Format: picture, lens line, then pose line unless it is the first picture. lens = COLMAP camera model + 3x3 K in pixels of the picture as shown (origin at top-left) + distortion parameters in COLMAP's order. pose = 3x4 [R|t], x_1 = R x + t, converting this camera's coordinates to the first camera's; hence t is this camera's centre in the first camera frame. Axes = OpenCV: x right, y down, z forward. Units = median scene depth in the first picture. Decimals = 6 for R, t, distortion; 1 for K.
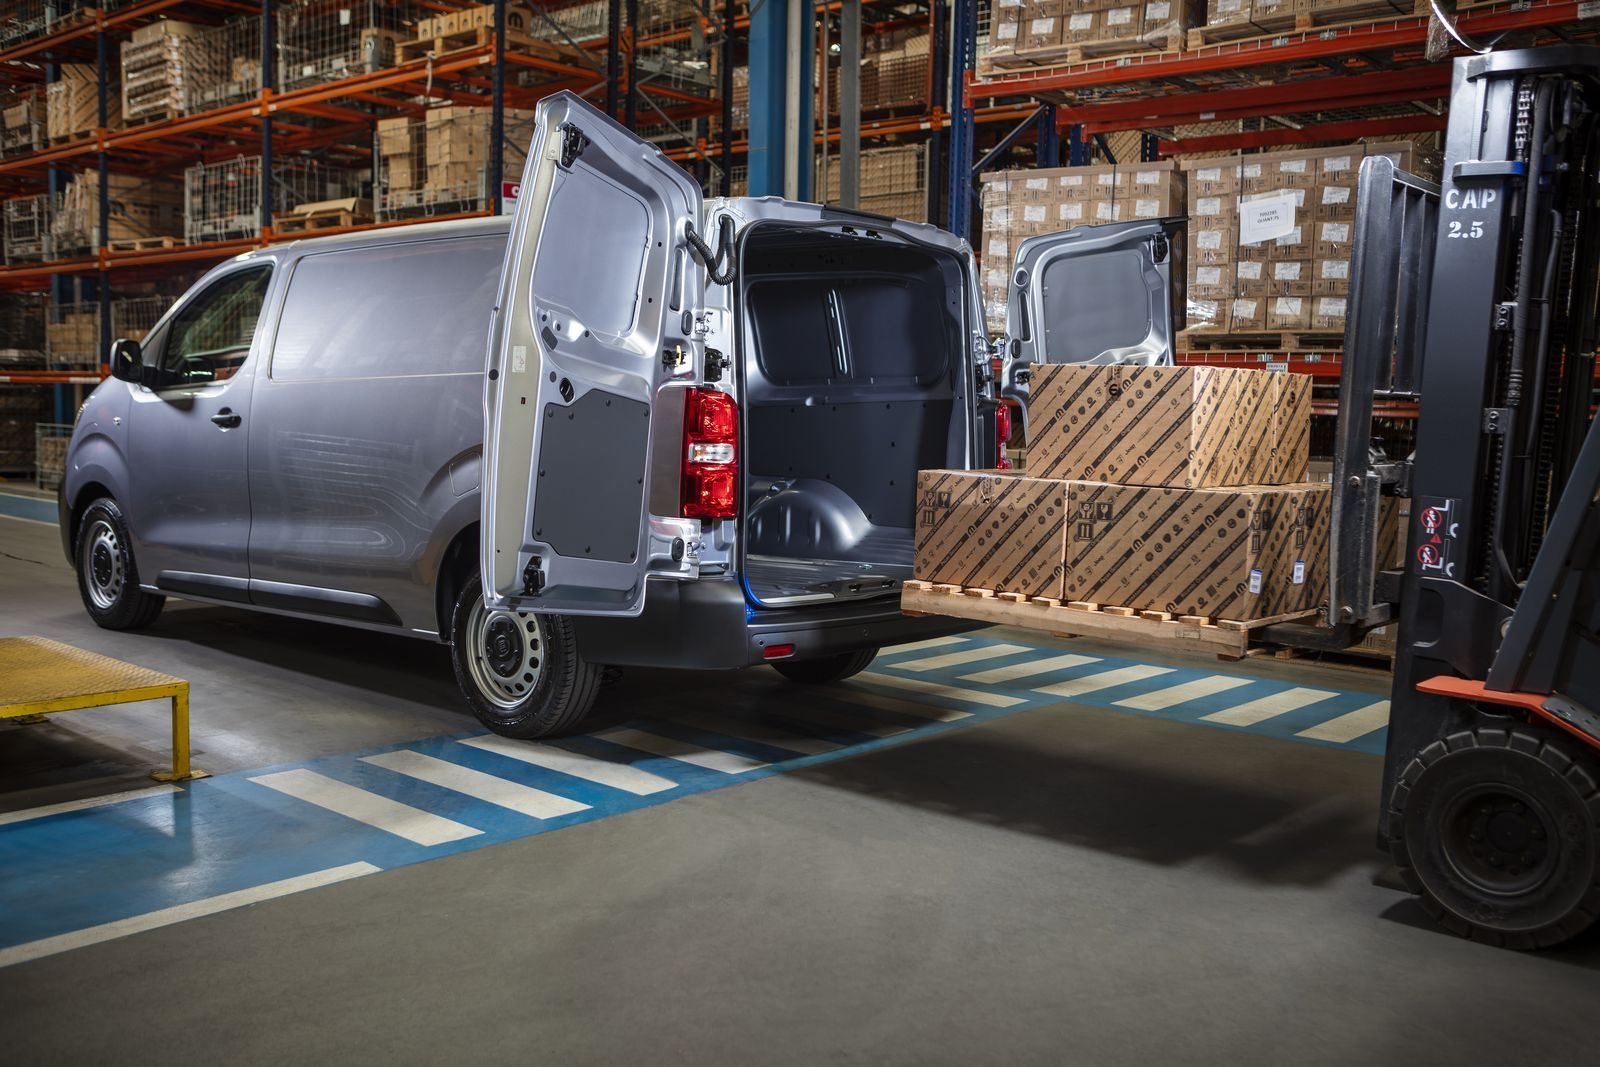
lens RADIAL K [[1509.8, 0, 798.6], [0, 1509.8, 542.9], [0, 0, 1]] dist [-0.086519, 0.146525]
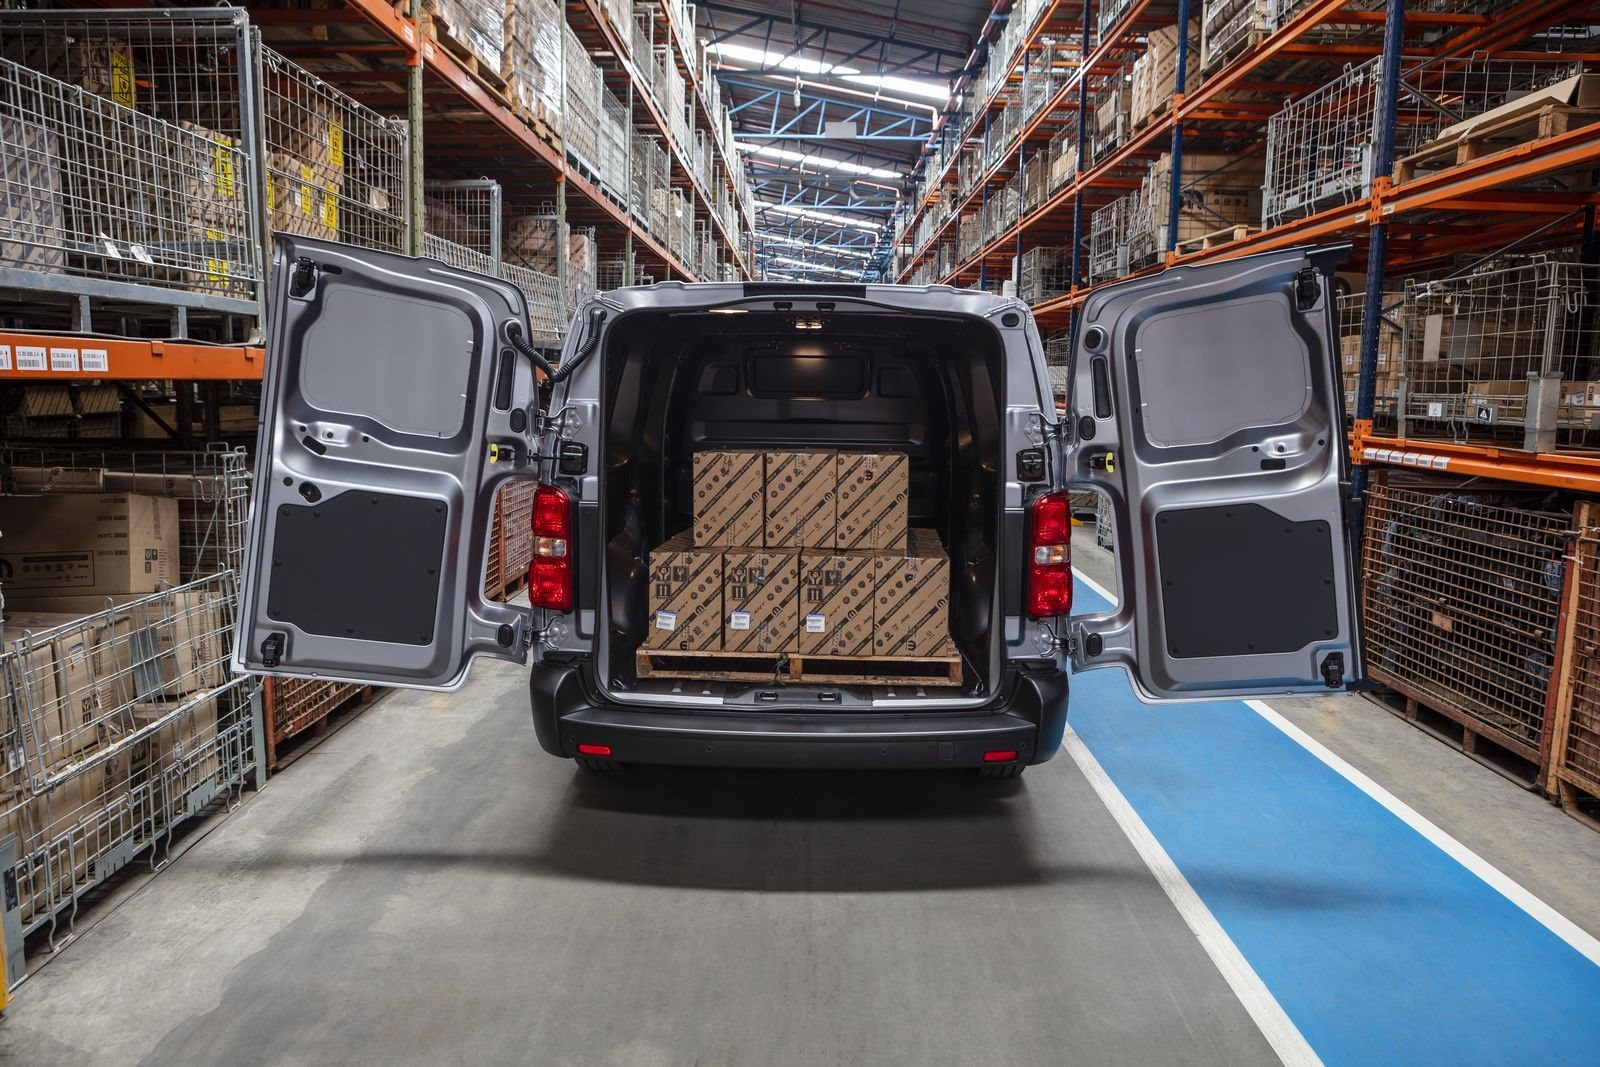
lens RADIAL K [[1150.9, 0, 800.0], [0, 1150.9, 533.5], [0, 0, 1]] dist [-0.119440, 0.105621]
pose [[0.666593, 0.086762, -0.740356, -0.421405], [-0.072150, 0.996050, 0.051765, -0.196537], [0.741922, 0.018911, 0.670219, 1.314036]]
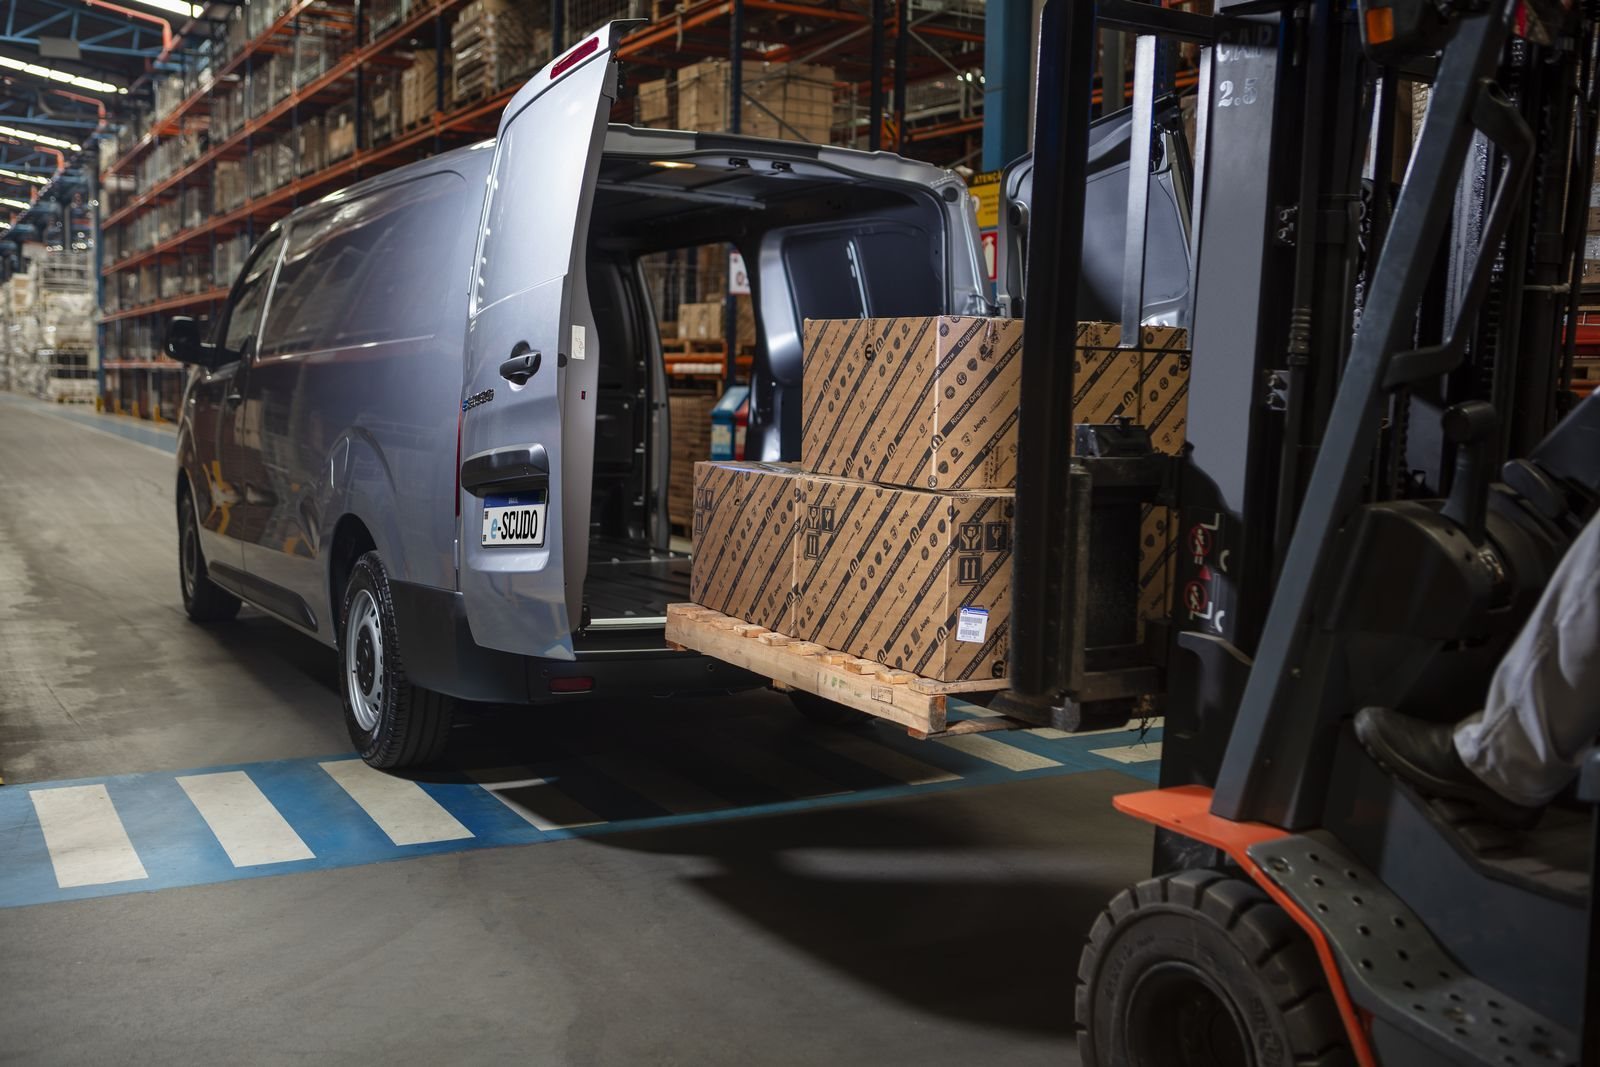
lens RADIAL K [[1629.5, 0, 800.0], [0, 1629.5, 533.5], [0, 0, 1]] dist [-0.044083, 0.004275]
pose [[0.946521, 0.027971, -0.321427, 0.307480], [-0.030717, 0.999522, -0.003473, -0.007565], [0.321176, 0.013161, 0.946928, 0.174933]]
